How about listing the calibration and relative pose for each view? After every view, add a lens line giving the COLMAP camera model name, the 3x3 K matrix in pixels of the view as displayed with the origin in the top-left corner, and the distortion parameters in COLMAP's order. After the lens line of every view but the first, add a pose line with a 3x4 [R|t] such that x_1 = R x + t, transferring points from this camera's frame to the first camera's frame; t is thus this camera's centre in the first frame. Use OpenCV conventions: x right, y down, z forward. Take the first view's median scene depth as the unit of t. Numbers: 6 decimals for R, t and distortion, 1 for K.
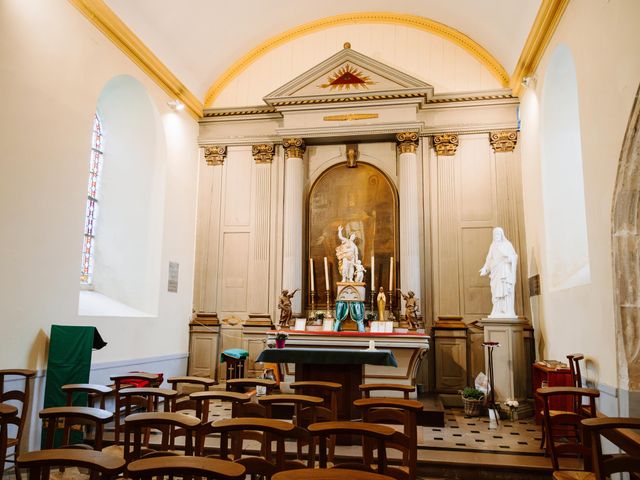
lens RADIAL K [[512.9, 0, 321.6], [0, 512.9, 236.1], [0, 0, 1]] dist [0.005381, 0.000916]
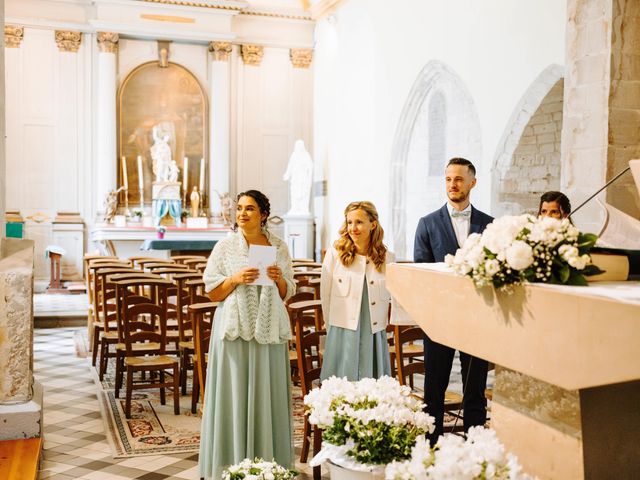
lens RADIAL K [[874.4, 0, 320.0], [0, 874.4, 240.0], [0, 0, 1]] dist [0.065845, -0.017899]
pose [[0.869123, -0.018044, 0.494267, -0.557207], [-0.076892, 0.982254, 0.171067, -0.124682], [-0.488582, -0.186684, 0.852312, -0.717339]]
